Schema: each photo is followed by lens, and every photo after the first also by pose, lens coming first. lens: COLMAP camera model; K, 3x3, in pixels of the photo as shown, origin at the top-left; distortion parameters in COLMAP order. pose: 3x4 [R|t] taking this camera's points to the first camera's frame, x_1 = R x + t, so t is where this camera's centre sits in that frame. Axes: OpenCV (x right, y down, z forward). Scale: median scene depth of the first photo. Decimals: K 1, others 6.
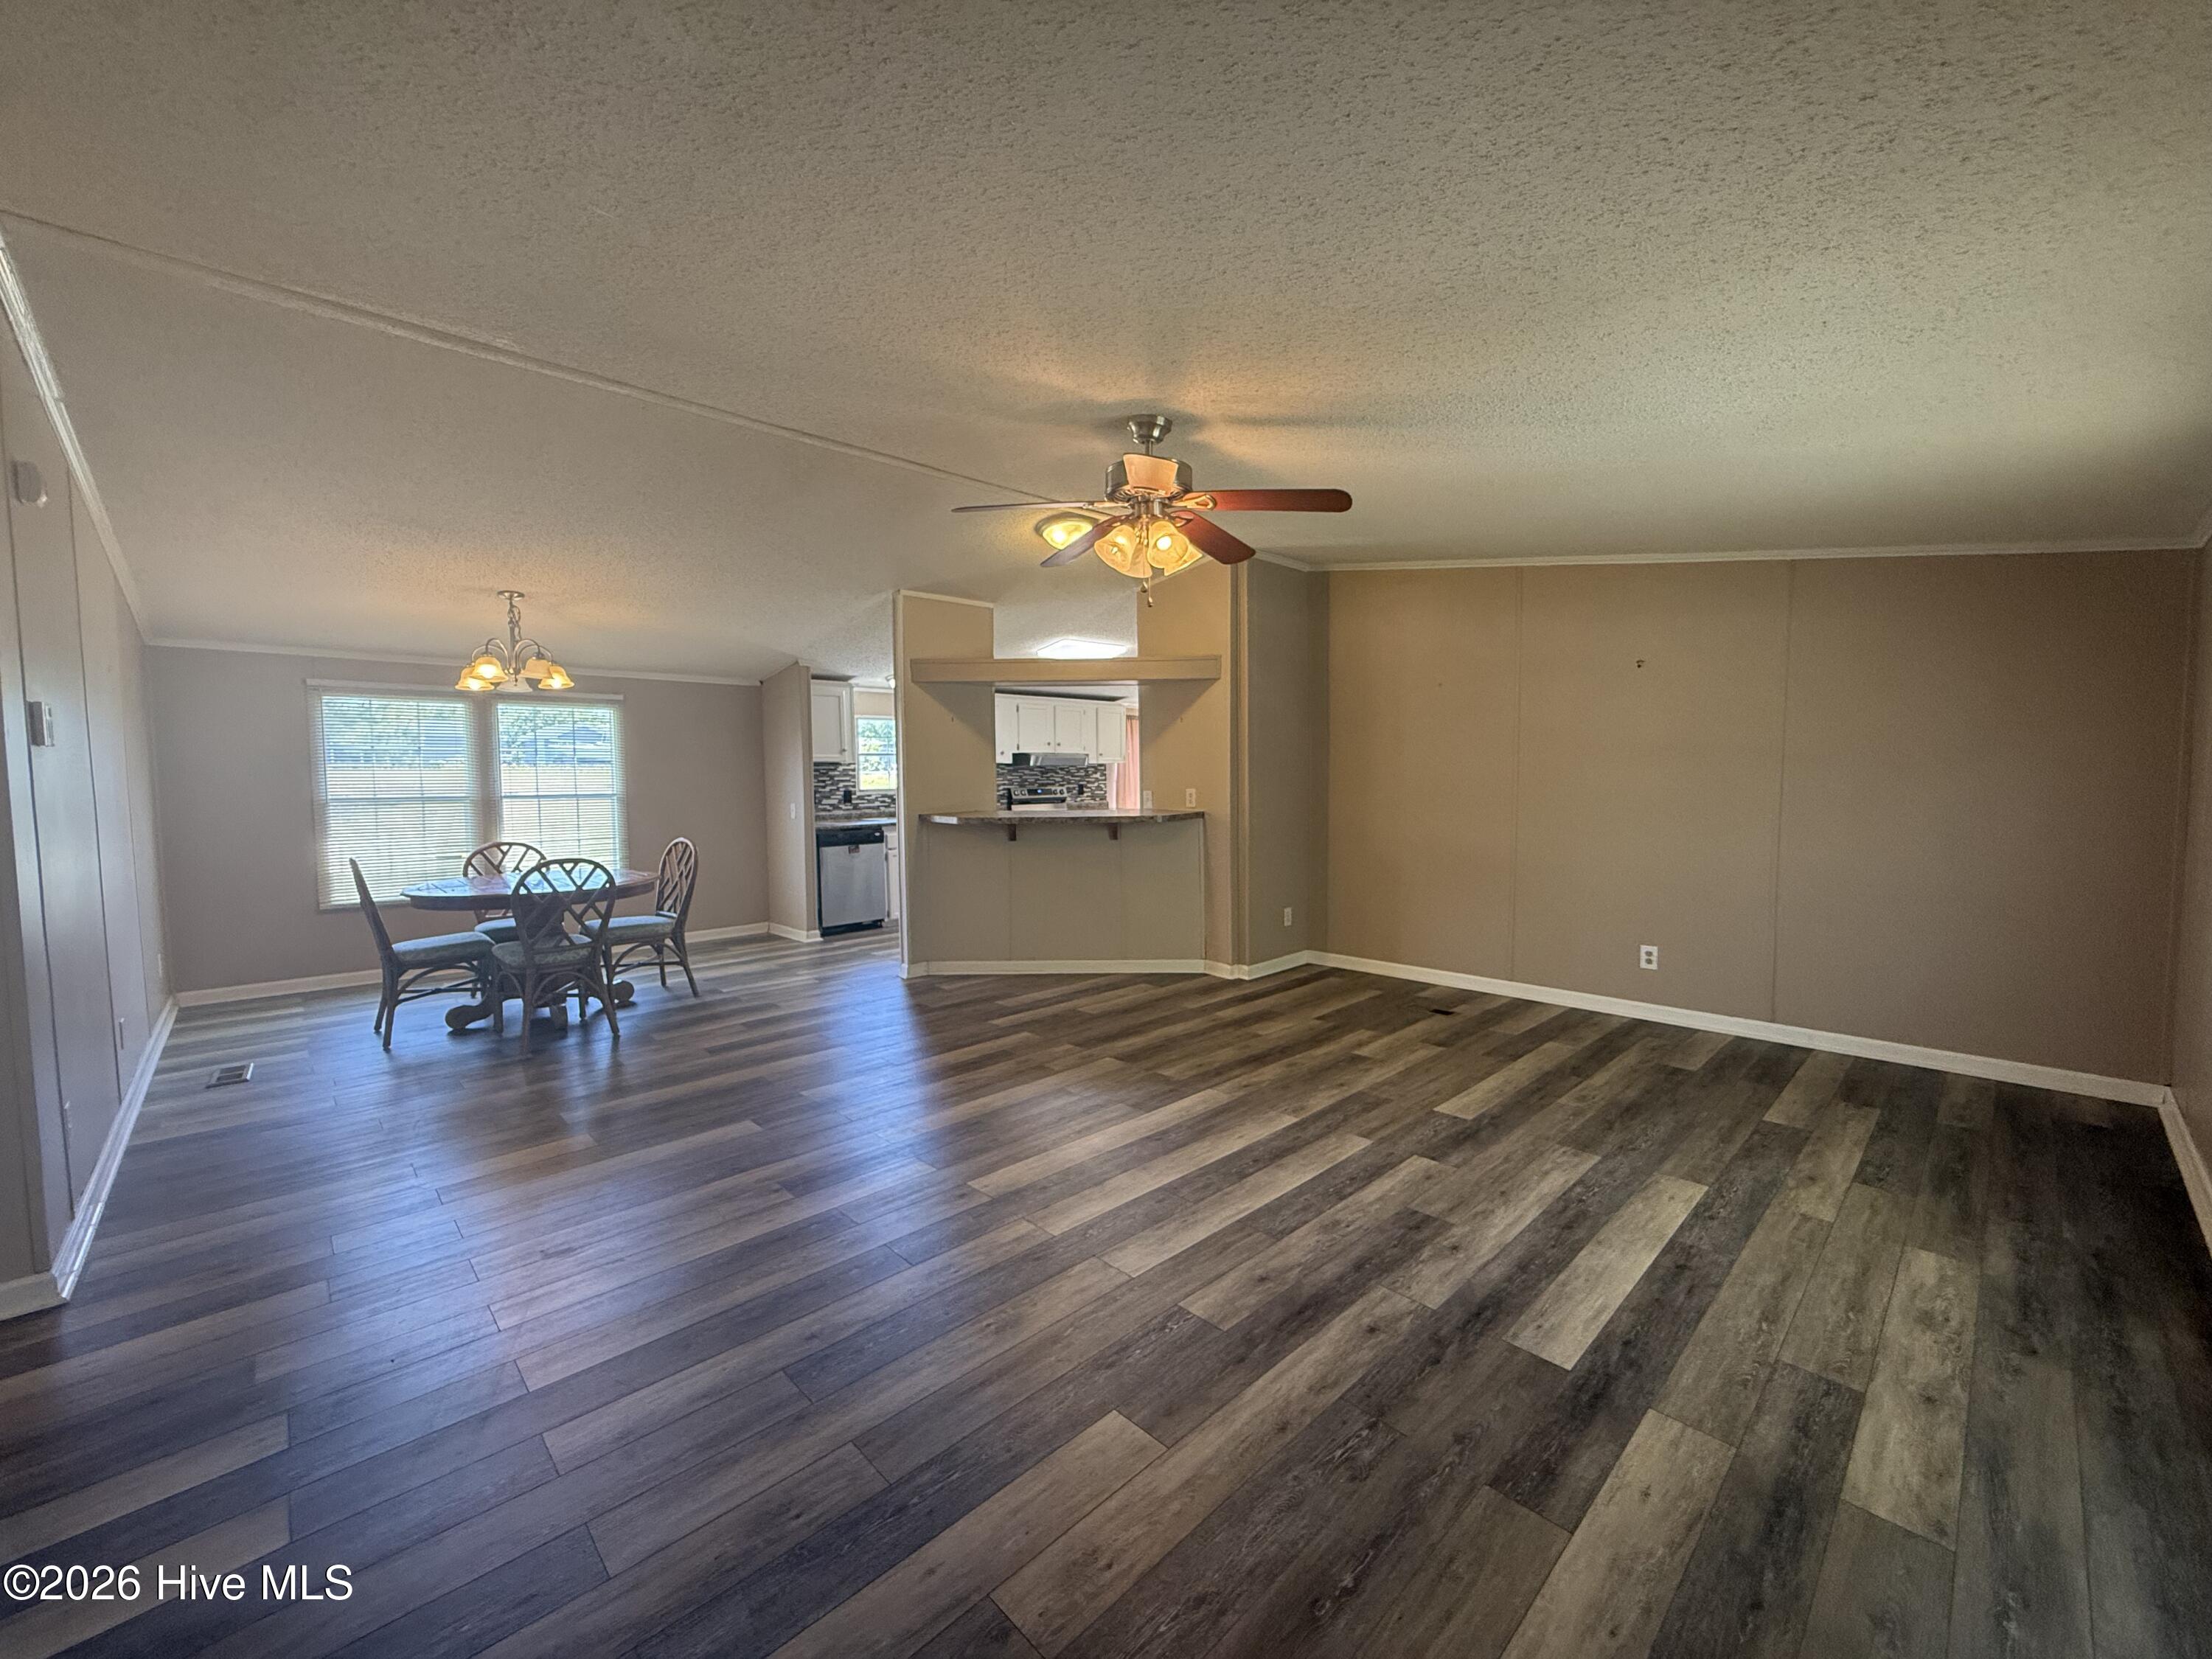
lens RADIAL K [[880.8, 0, 1103.2], [0, 880.8, 830.7], [0, 0, 1]] dist [-0.001670, 0.000758]
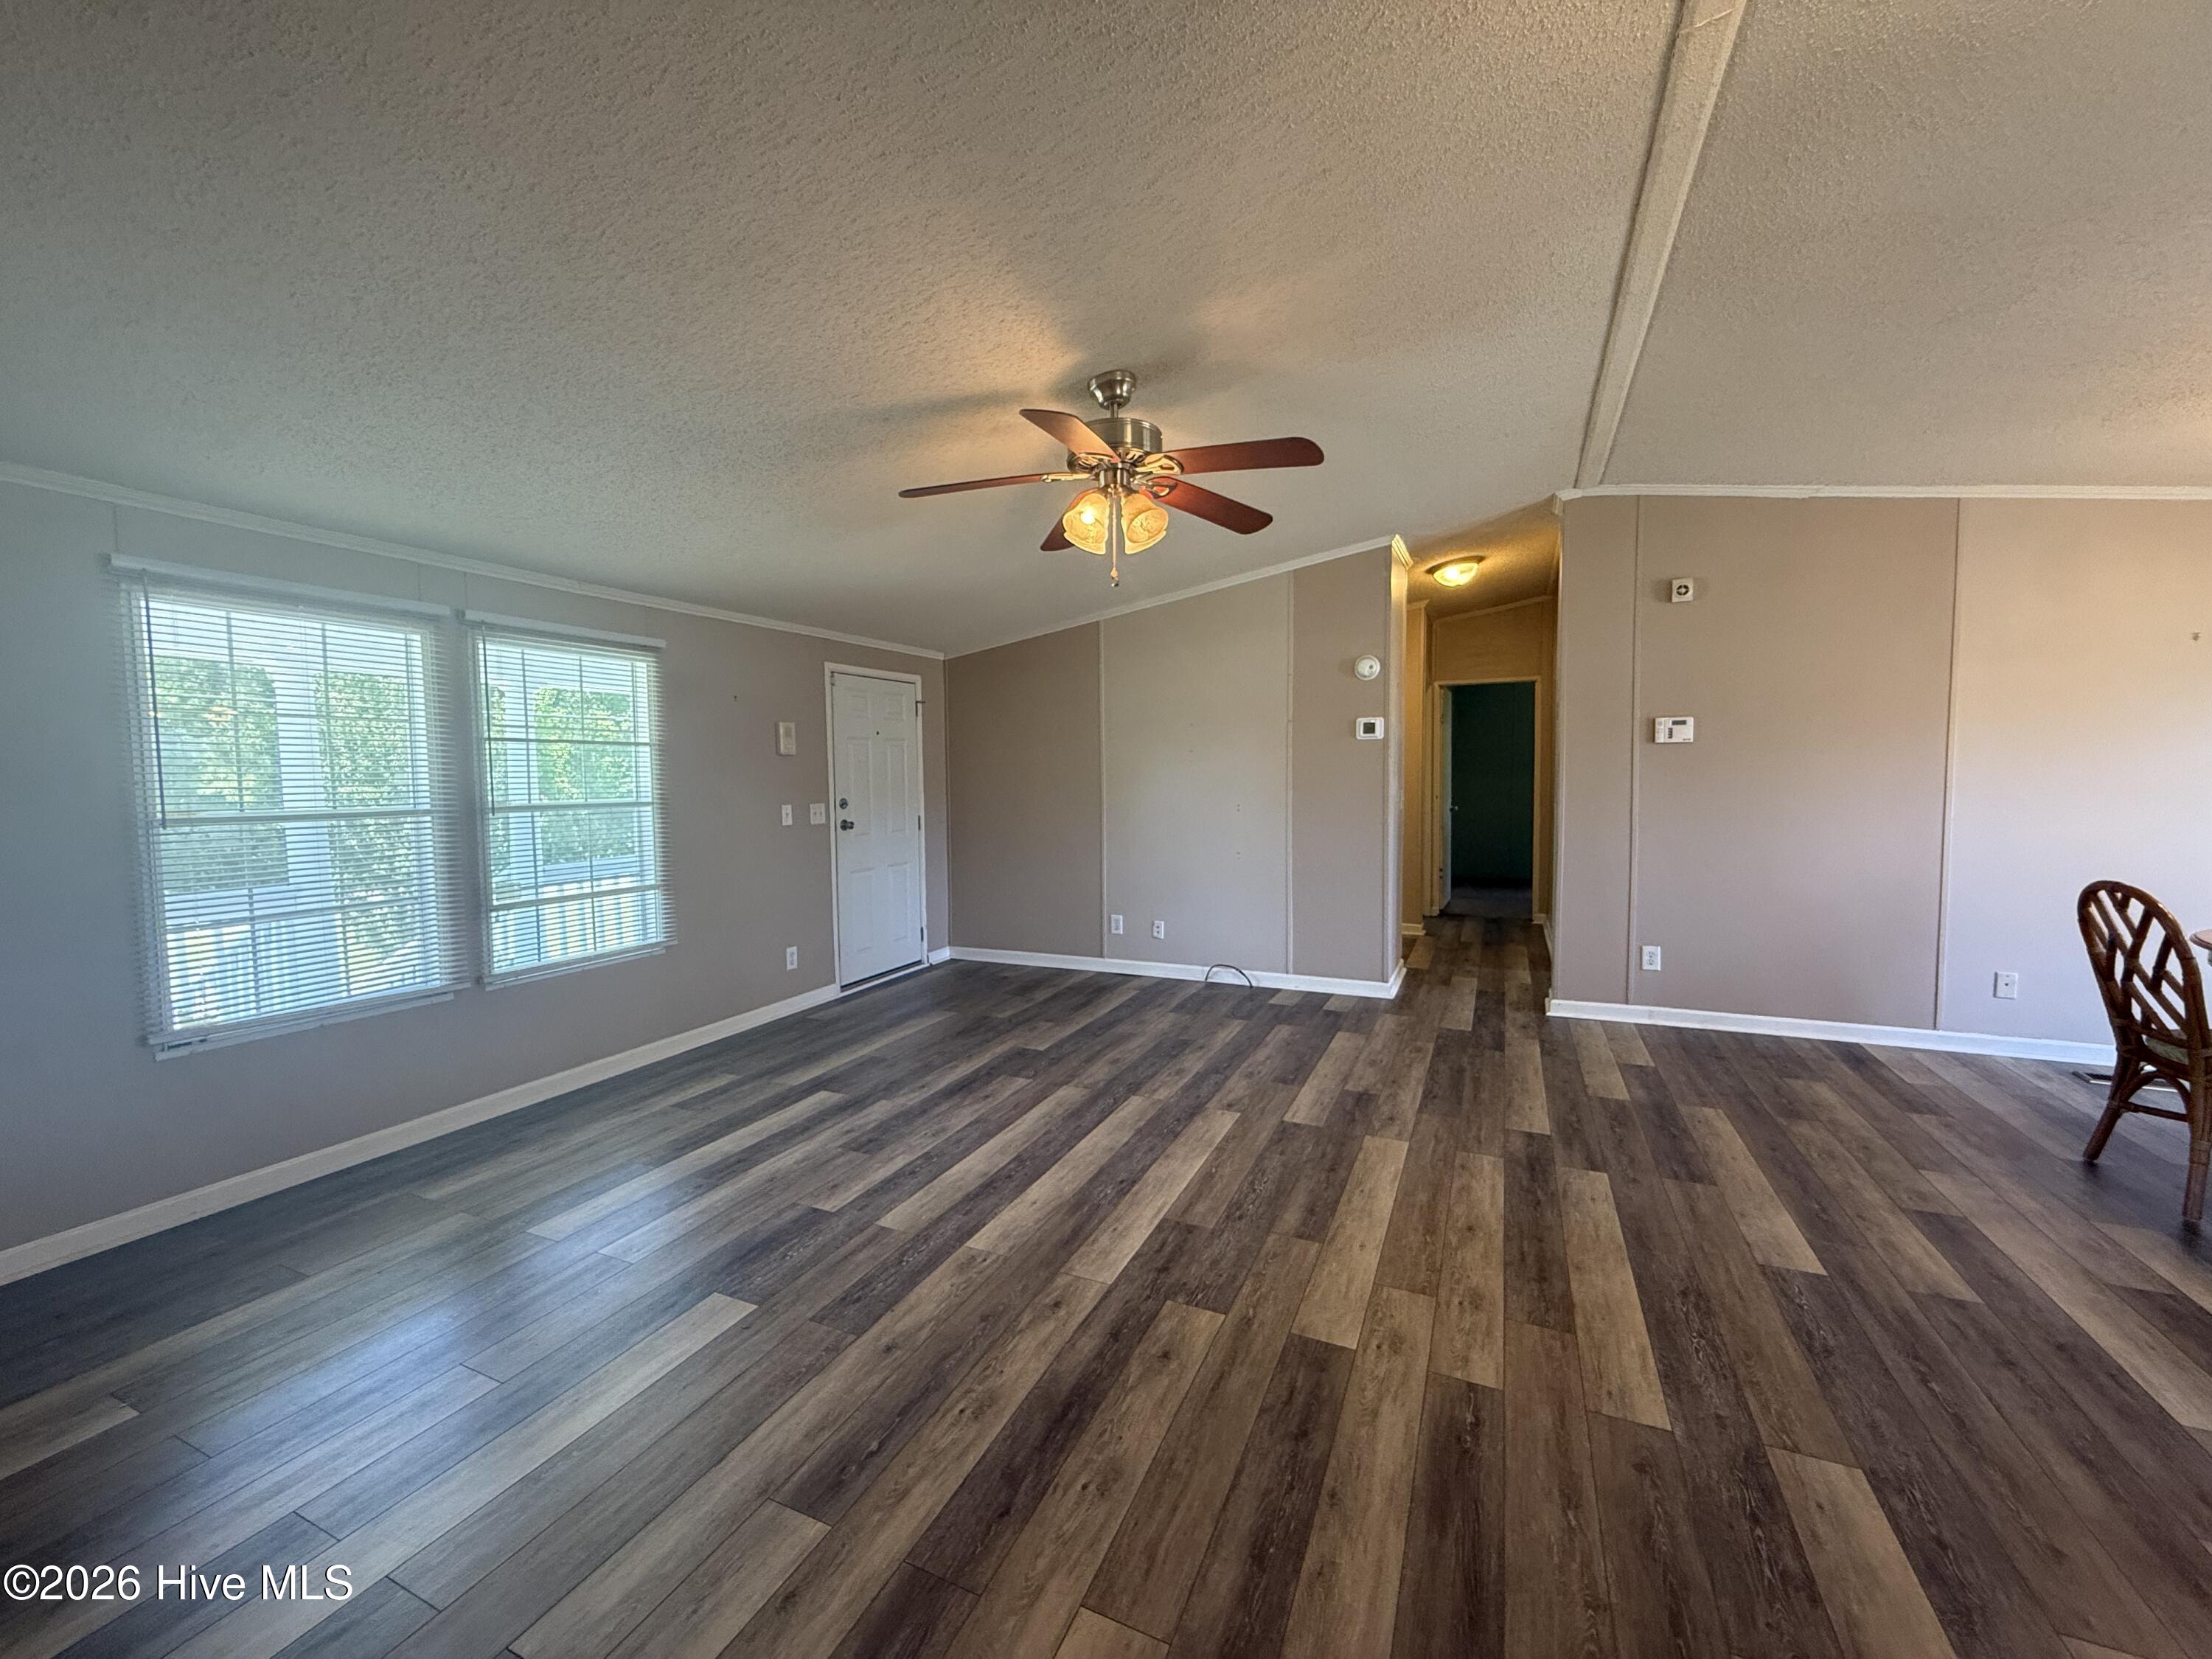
lens RADIAL K [[880.8, 0, 1101.5], [0, 880.8, 831.3], [0, 0, 1]] dist [-0.001670, 0.000758]
pose [[-0.929103, 0.044828, -0.367093, 0.415938], [-0.002191, 0.991941, 0.126678, -0.118957], [0.369813, 0.118502, -0.921518, 1.879447]]
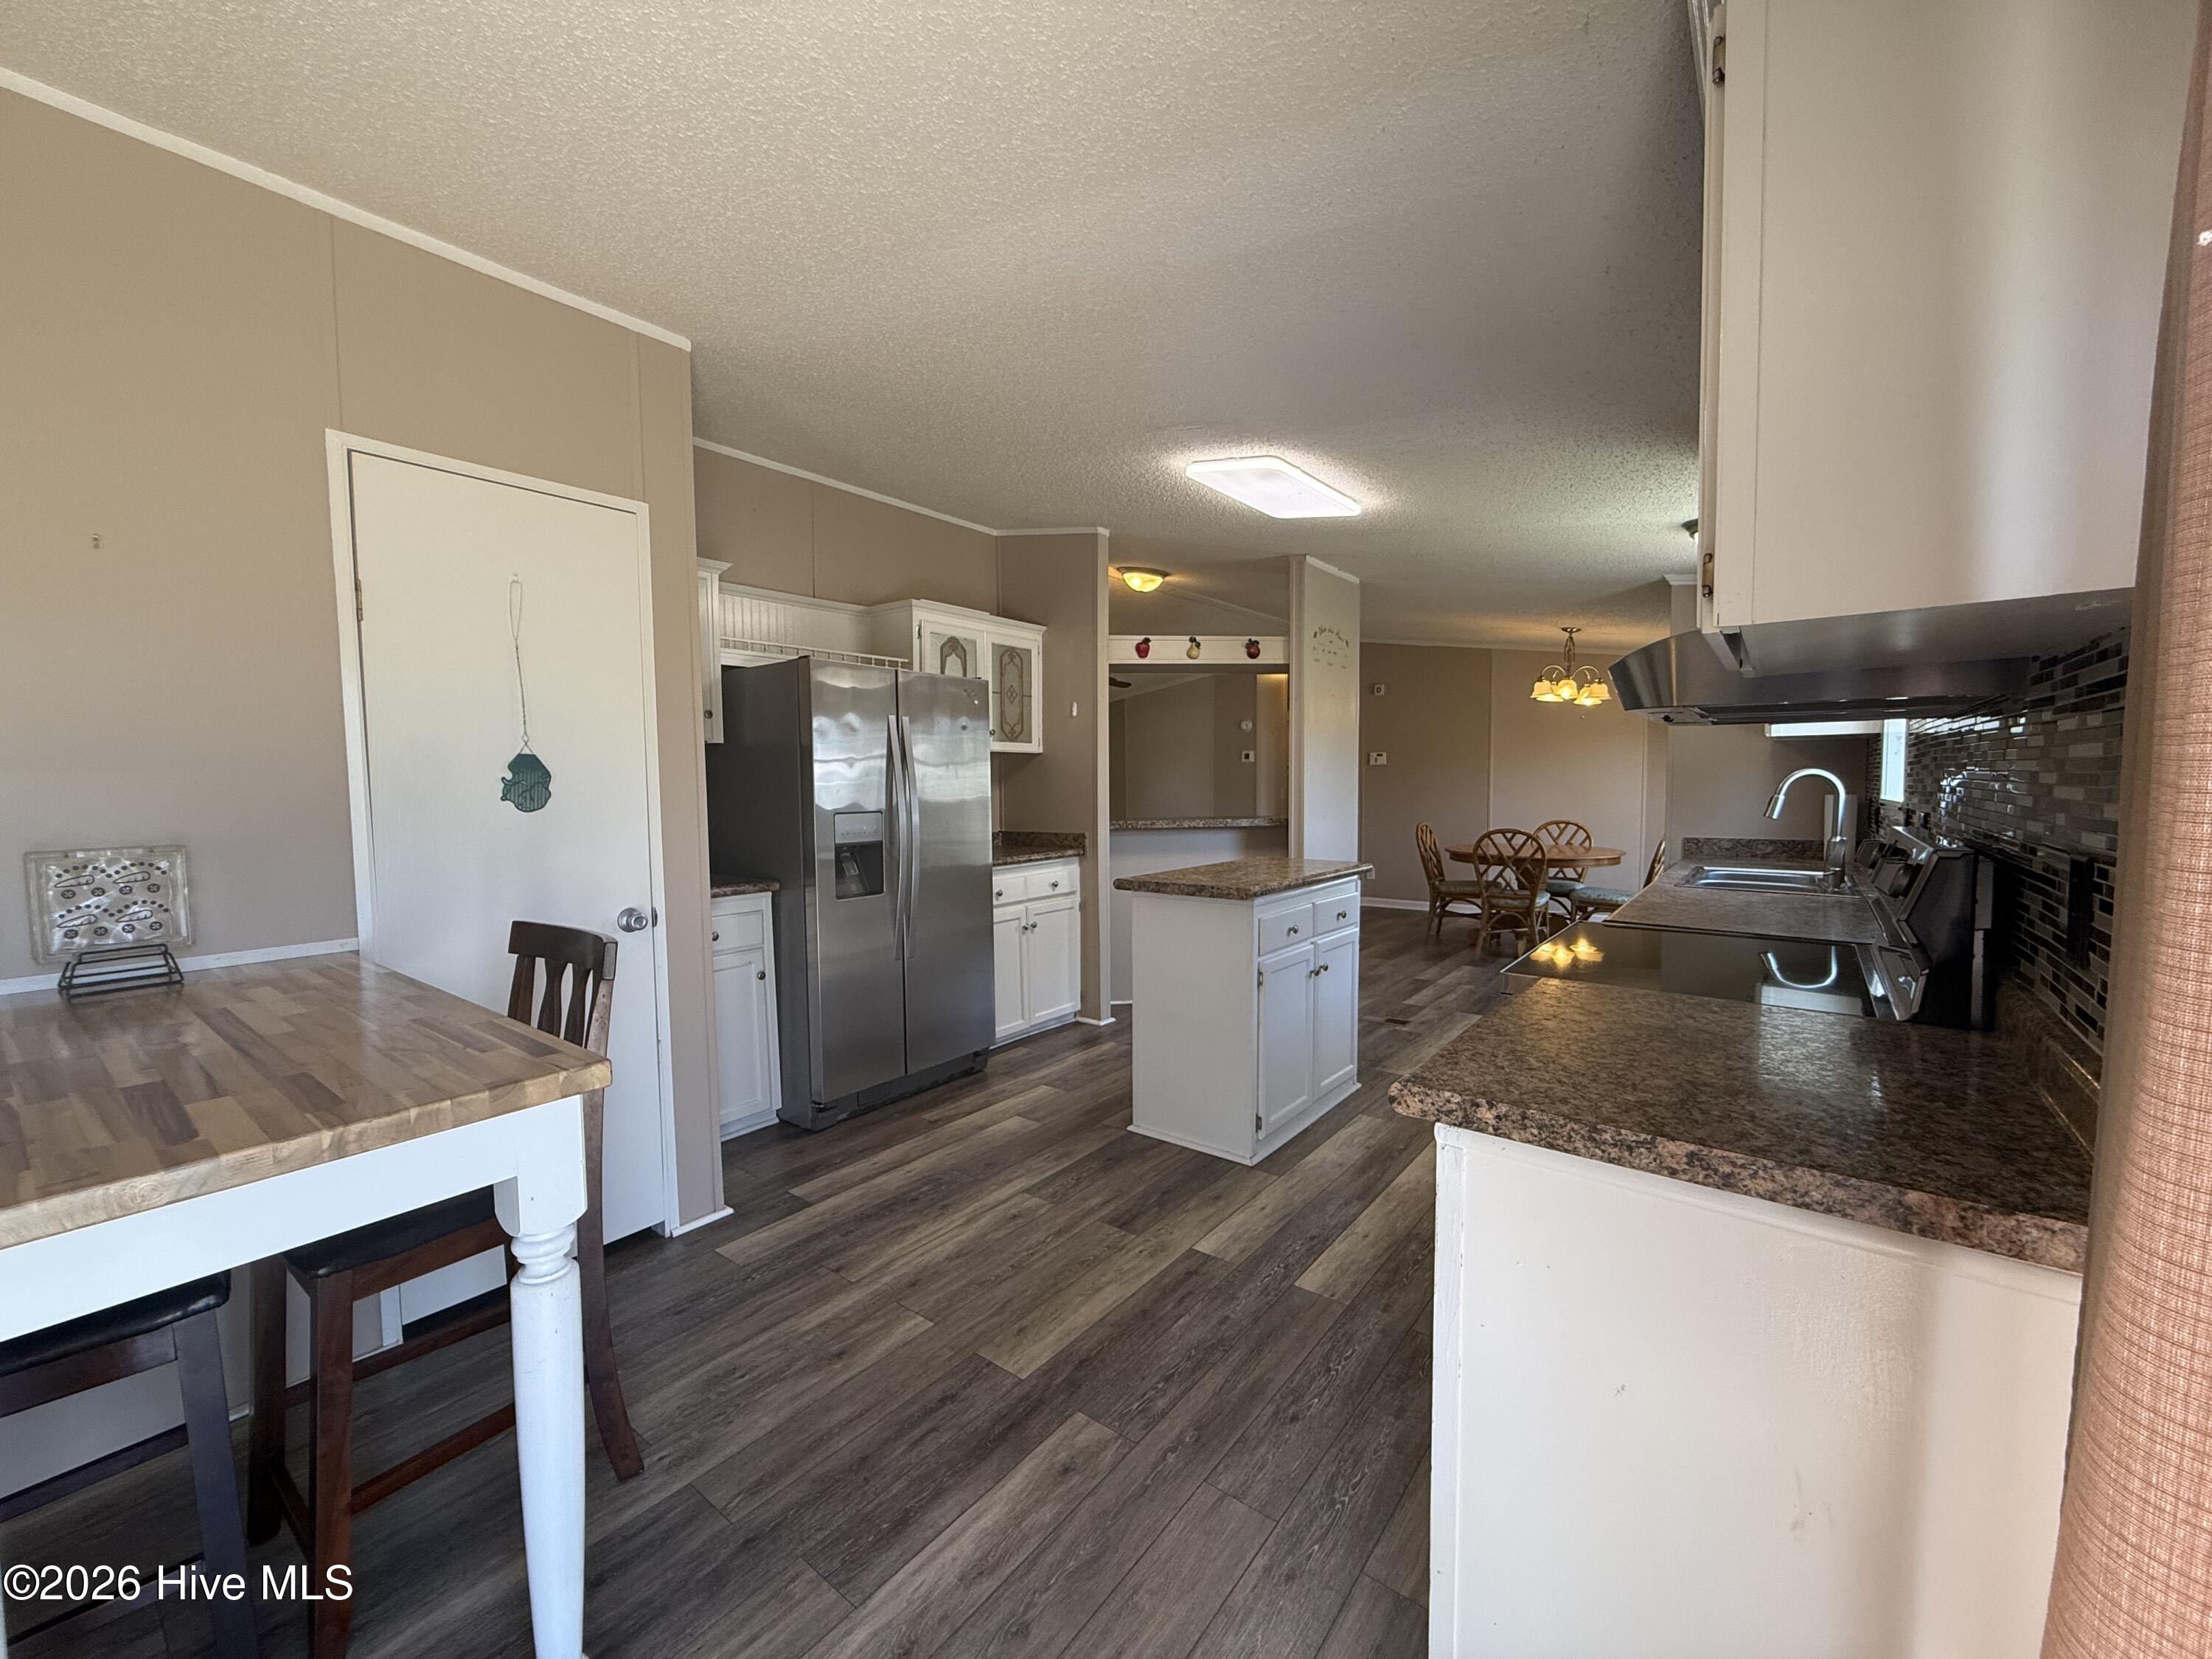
lens RADIAL K [[880.8, 0, 1092.0], [0, 880.8, 839.3], [0, 0, 1]] dist [-0.001670, 0.000758]
pose [[-0.990897, 0.026847, -0.131915, 0.332018], [0.009277, 0.991201, 0.132041, -0.232600], [0.134299, 0.129616, -0.982427, 3.680538]]
